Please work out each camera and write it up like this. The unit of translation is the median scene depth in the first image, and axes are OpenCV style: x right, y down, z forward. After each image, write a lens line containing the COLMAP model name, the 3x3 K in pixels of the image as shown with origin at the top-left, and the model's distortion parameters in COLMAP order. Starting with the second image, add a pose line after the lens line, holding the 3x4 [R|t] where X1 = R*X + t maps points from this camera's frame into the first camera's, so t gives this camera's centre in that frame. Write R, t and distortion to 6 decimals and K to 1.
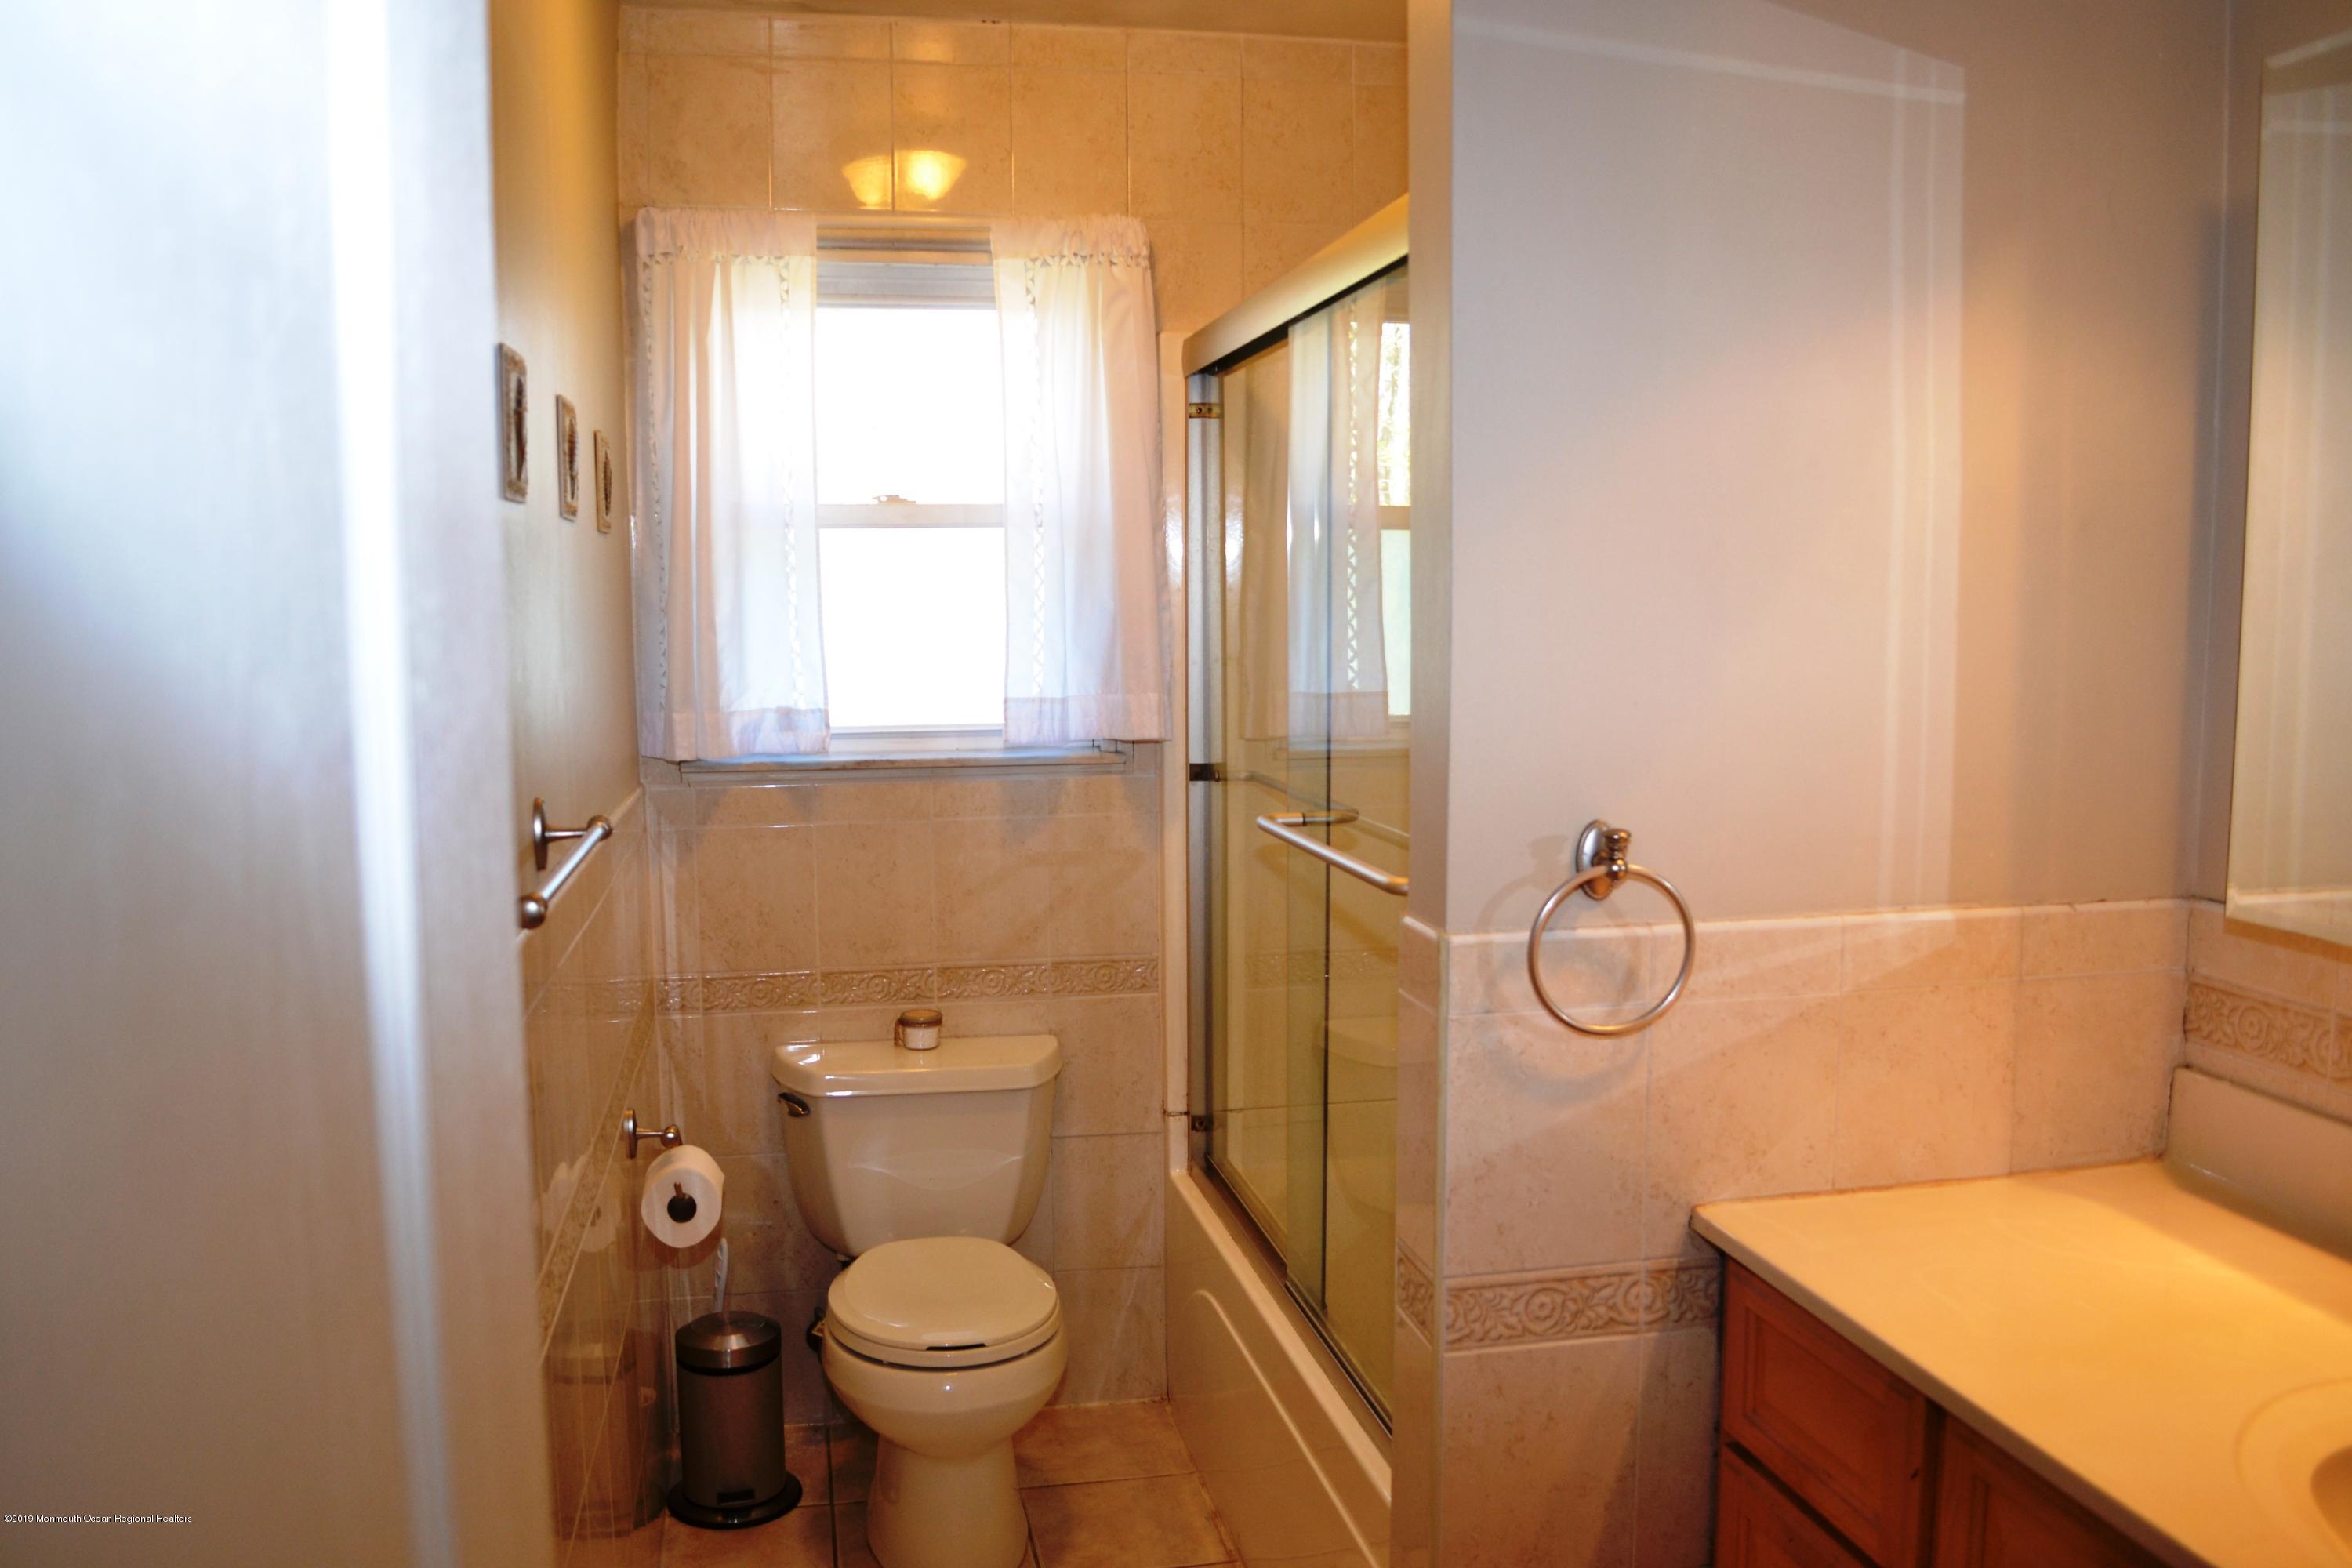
lens RADIAL K [[1855.6, 0, 1167.9], [0, 1855.6, 803.3], [0, 0, 1]] dist [-0.074655, -0.008811]
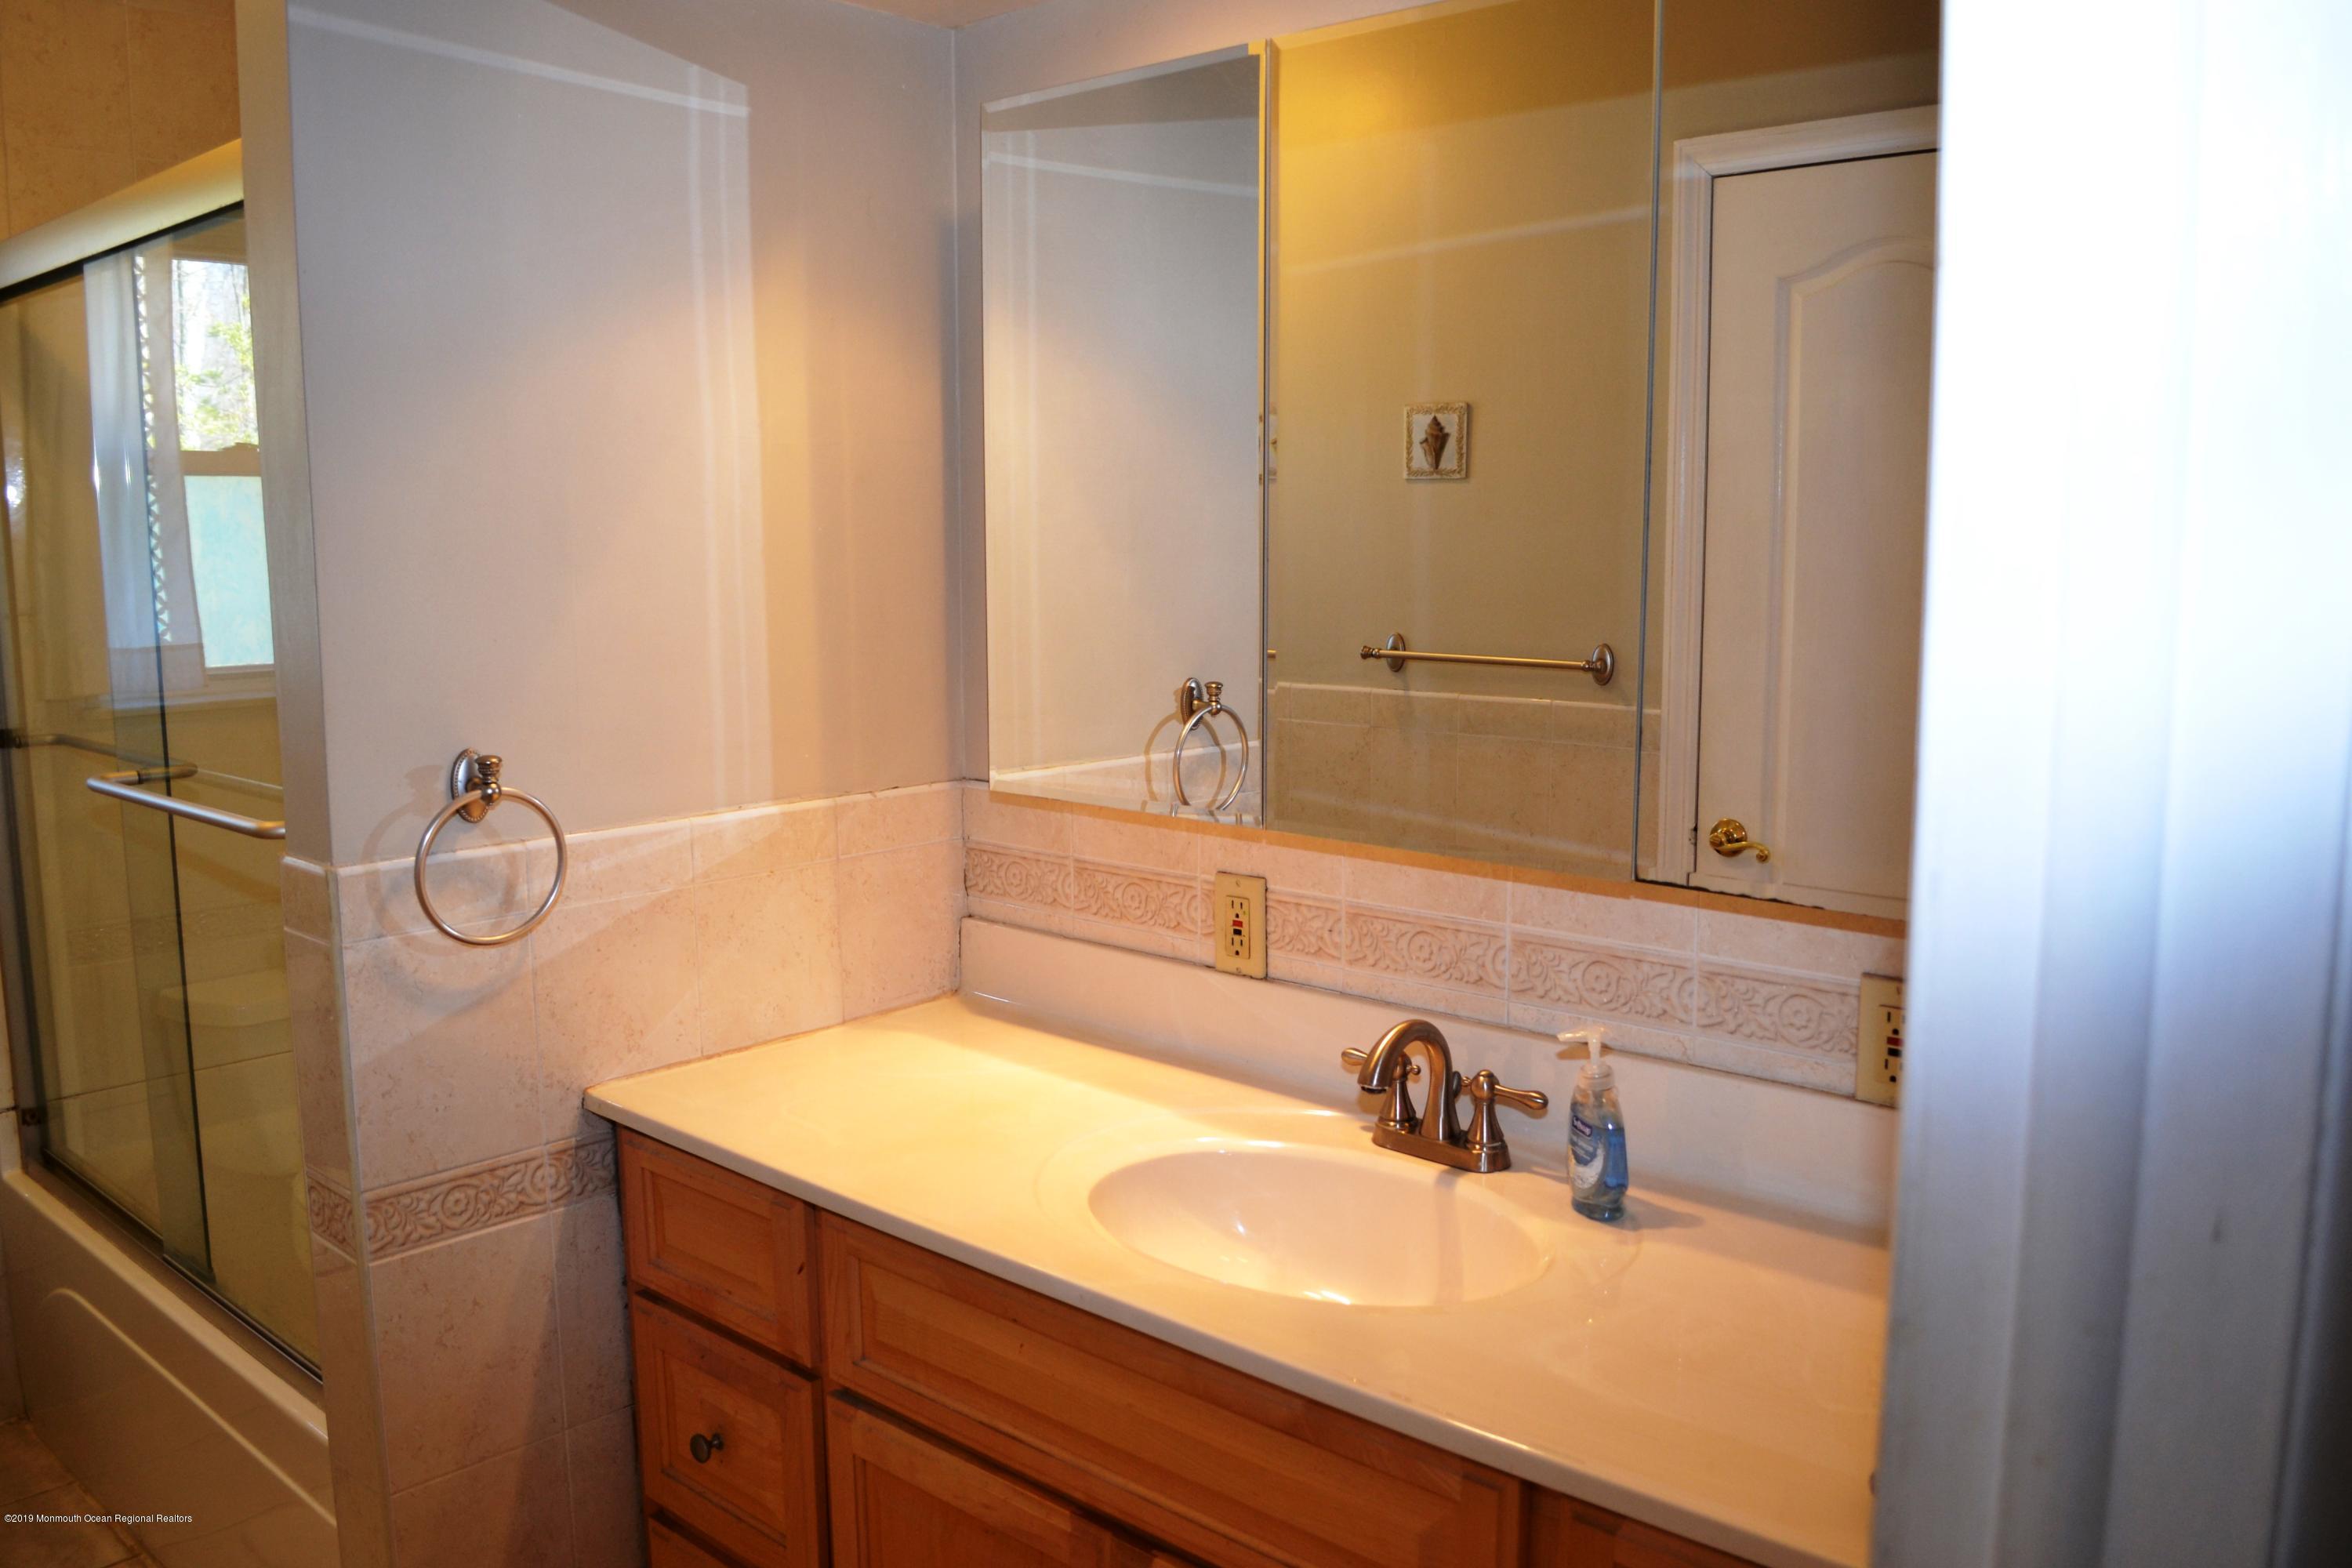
lens RADIAL K [[1855.6, 0, 1170.3], [0, 1855.6, 775.7], [0, 0, 1]] dist [-0.074655, -0.008811]
pose [[0.803290, -0.078342, 0.590413, -0.071429], [0.067668, 0.996897, 0.040213, 0.008777], [-0.591731, 0.007649, 0.806099, -0.110738]]
